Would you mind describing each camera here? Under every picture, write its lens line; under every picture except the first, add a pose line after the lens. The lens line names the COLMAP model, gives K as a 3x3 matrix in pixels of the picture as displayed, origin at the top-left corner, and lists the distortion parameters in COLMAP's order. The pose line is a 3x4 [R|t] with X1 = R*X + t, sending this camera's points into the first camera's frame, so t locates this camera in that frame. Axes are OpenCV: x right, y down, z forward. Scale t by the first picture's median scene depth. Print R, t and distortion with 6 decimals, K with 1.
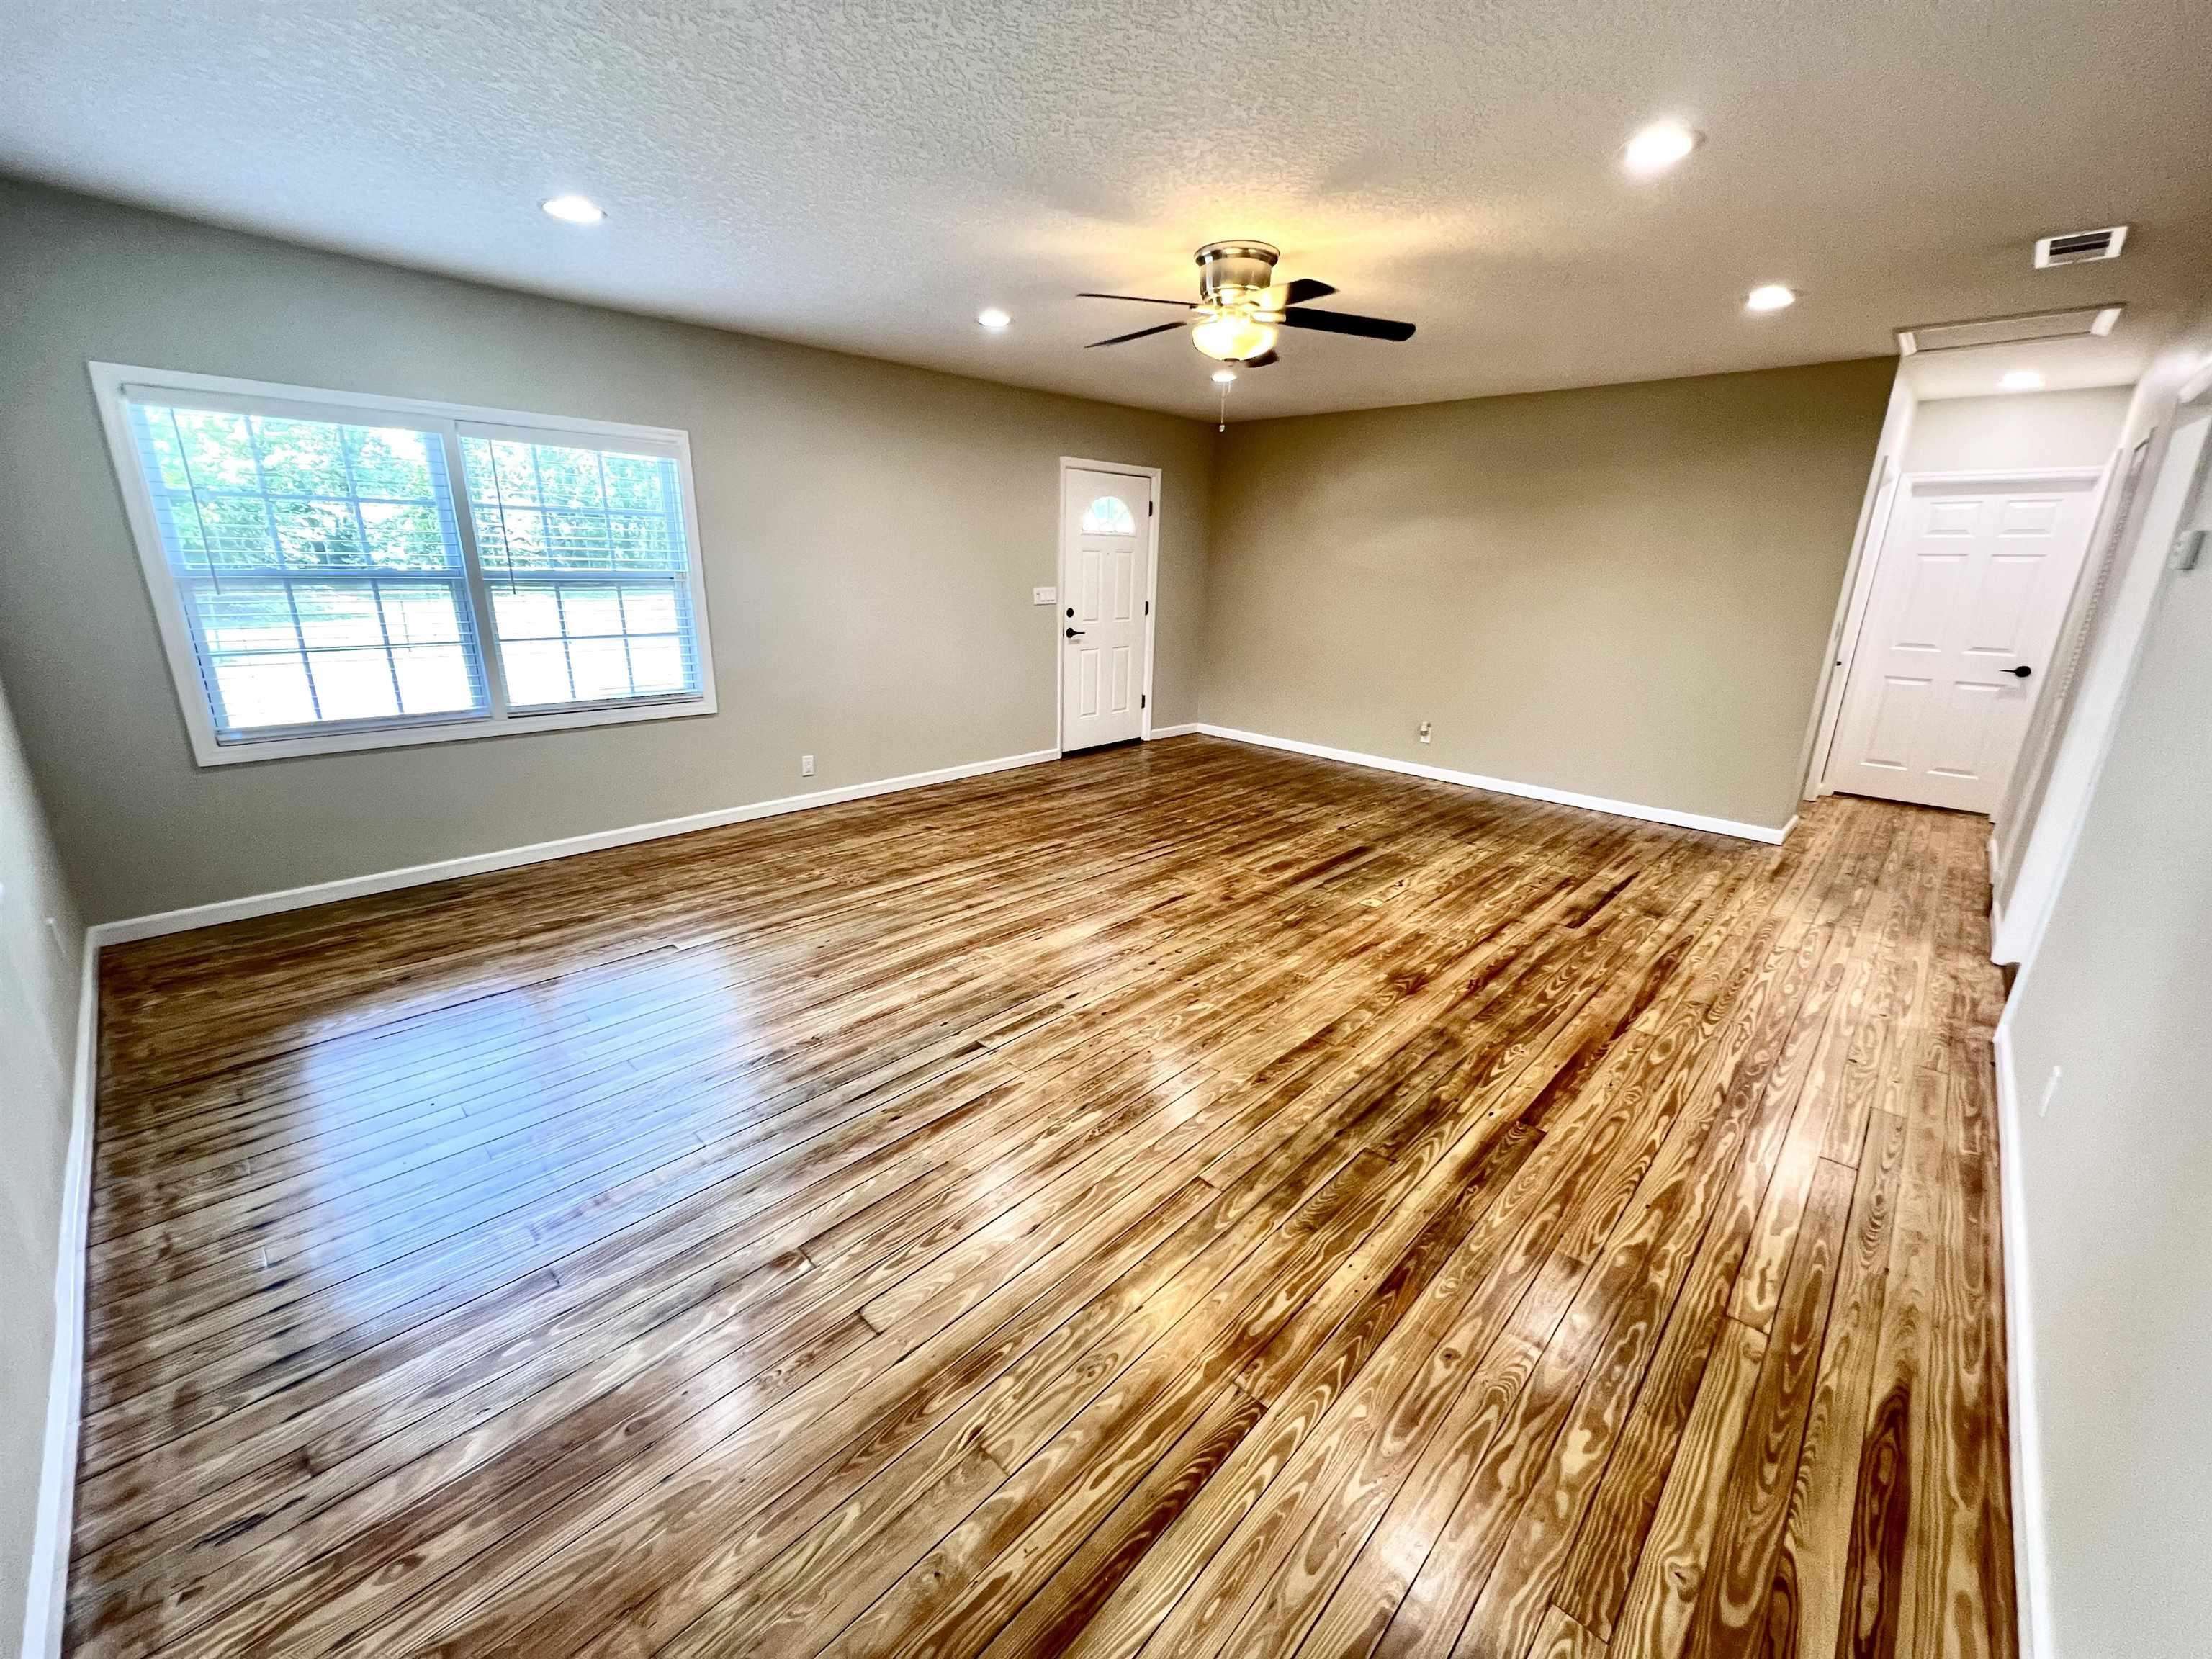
lens RADIAL K [[878.0, 0, 1102.9], [0, 878.0, 821.9], [0, 0, 1]] dist [0.001837, 0.000028]
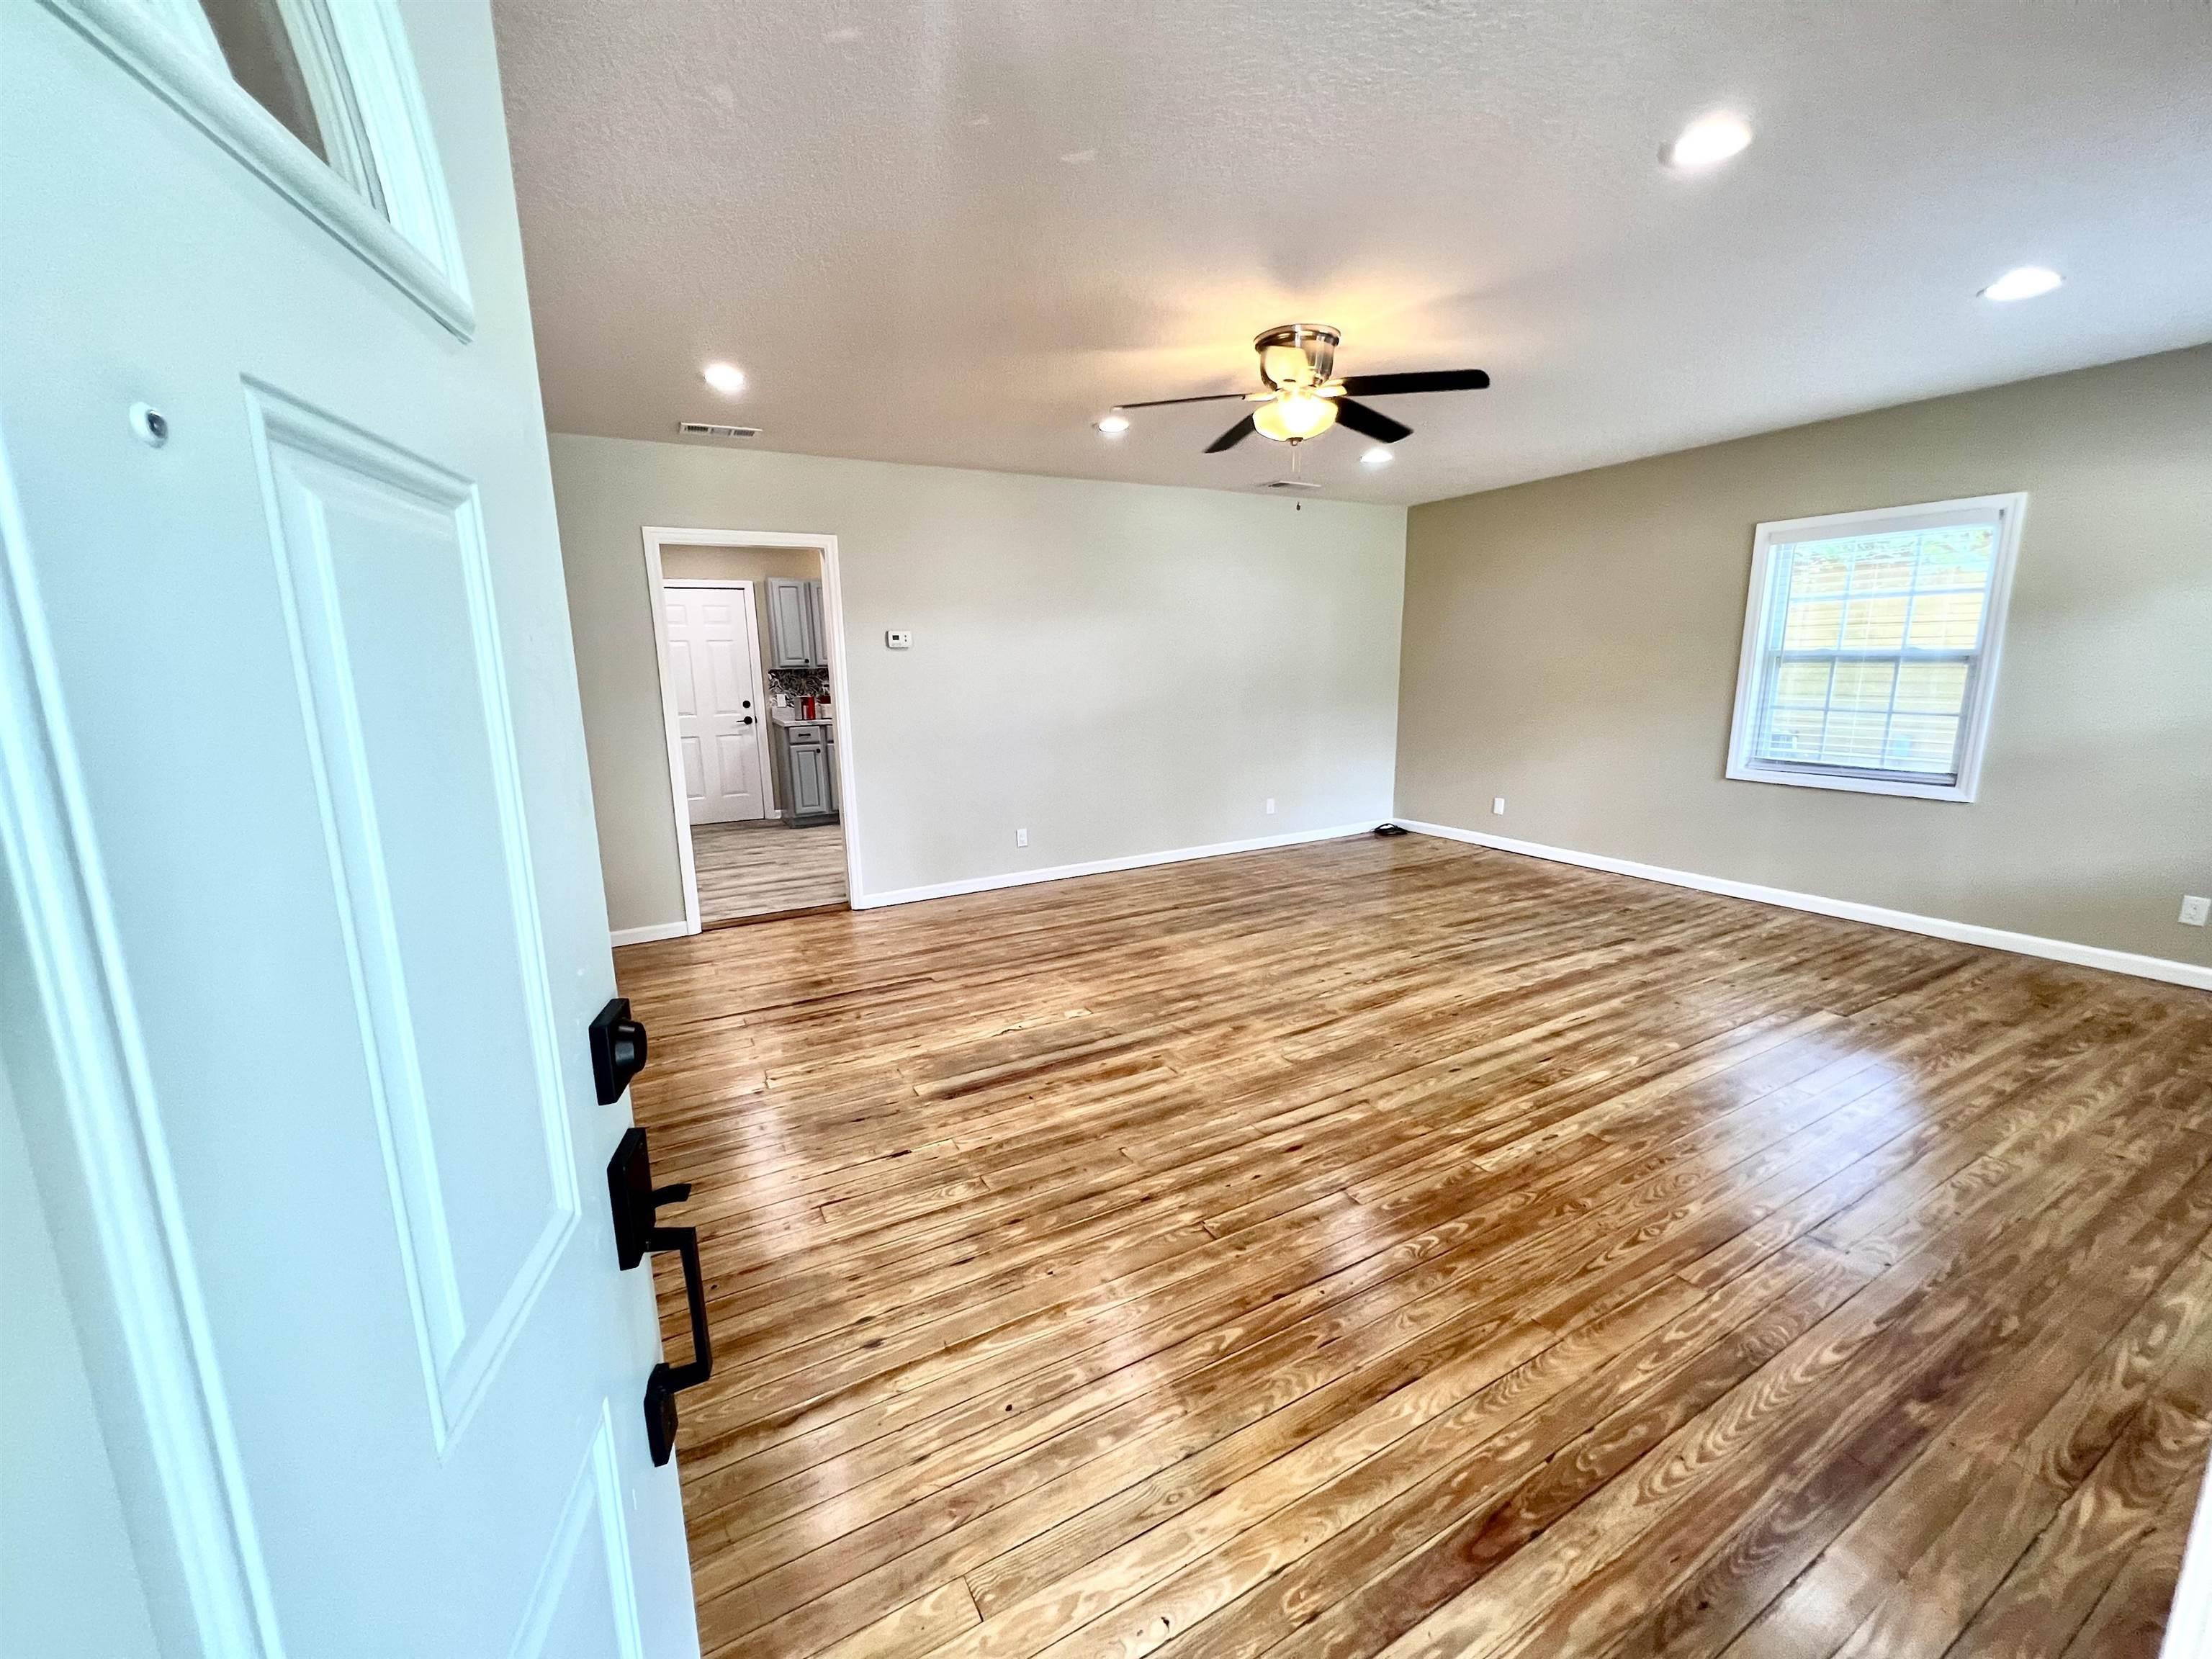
lens RADIAL K [[882.9, 0, 1103.2], [0, 882.9, 825.4], [0, 0, 1]] dist [0.000272, -0.000450]
pose [[-0.954064, -0.059996, 0.293533, 0.030091], [0.083316, 0.887969, 0.452294, -0.522189], [-0.287784, 0.455974, -0.842181, 1.795293]]
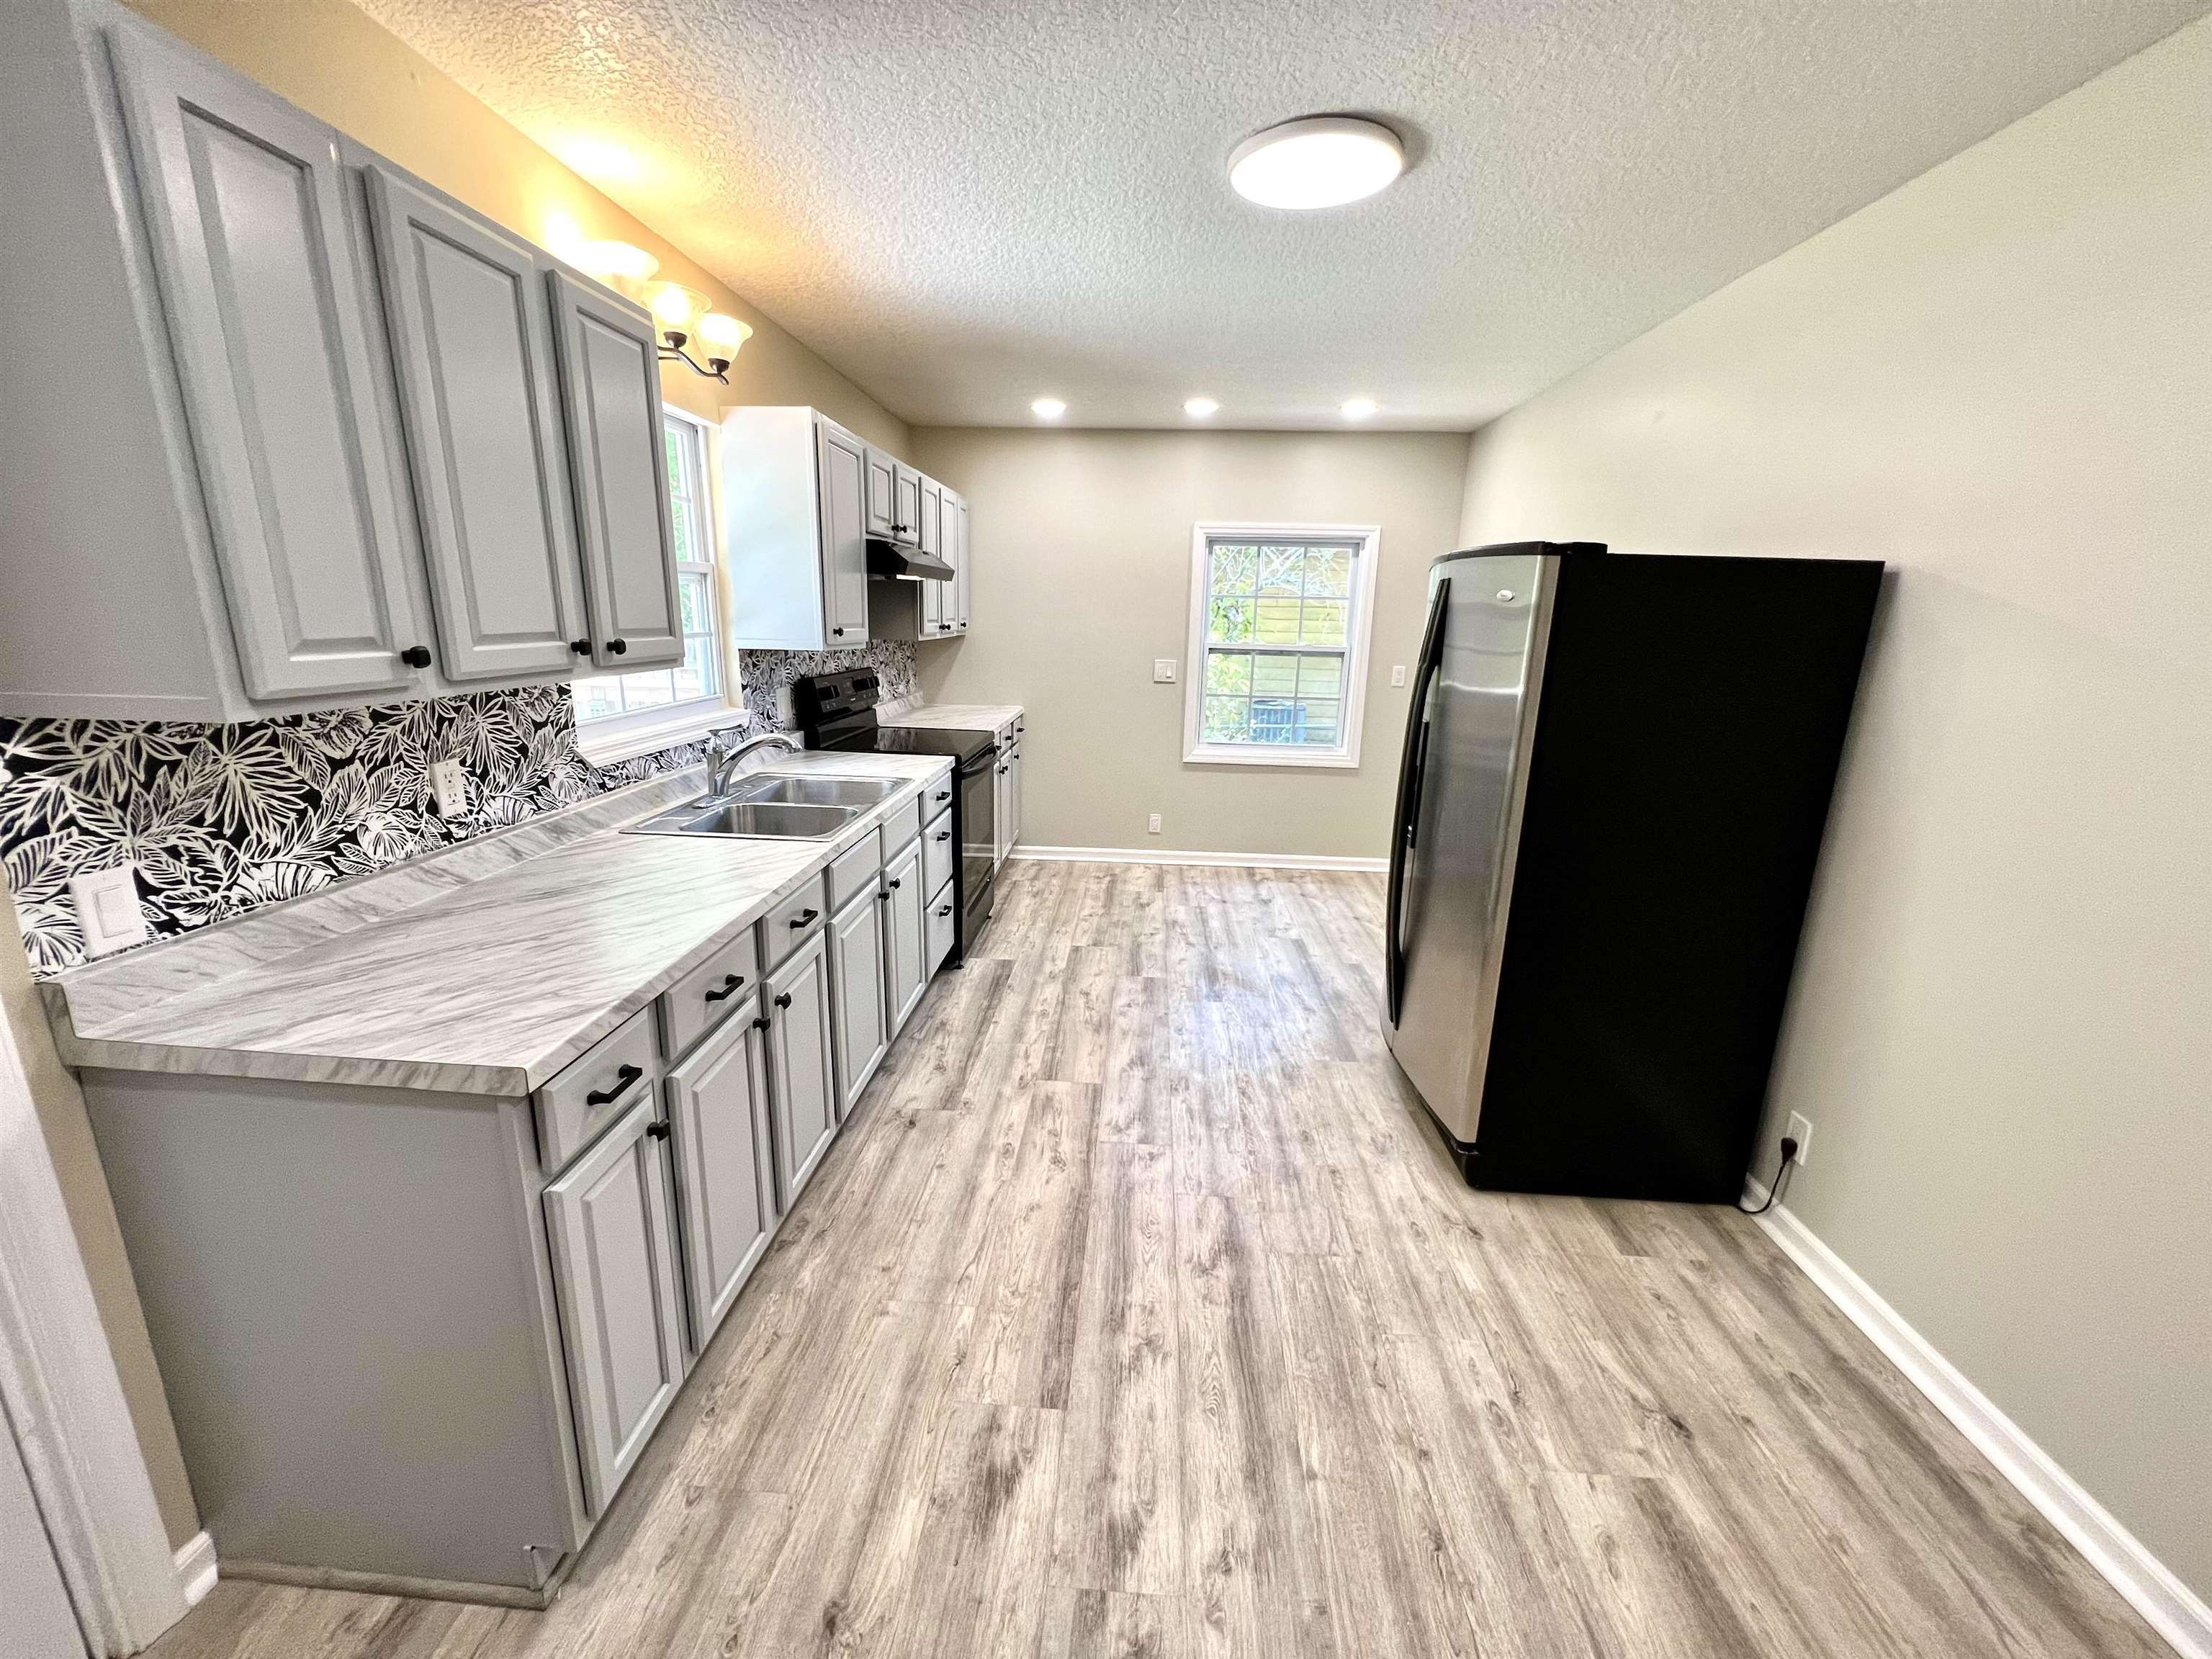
lens RADIAL K [[882.8, 0, 1104.5], [0, 882.8, 825.3], [0, 0, 1]] dist [0.001199, 0.000048]
pose [[-0.761123, 0.112845, -0.638715, 1.312250], [-0.224409, 0.878115, 0.422557, -0.149132], [0.608549, 0.464952, -0.643030, 0.536272]]
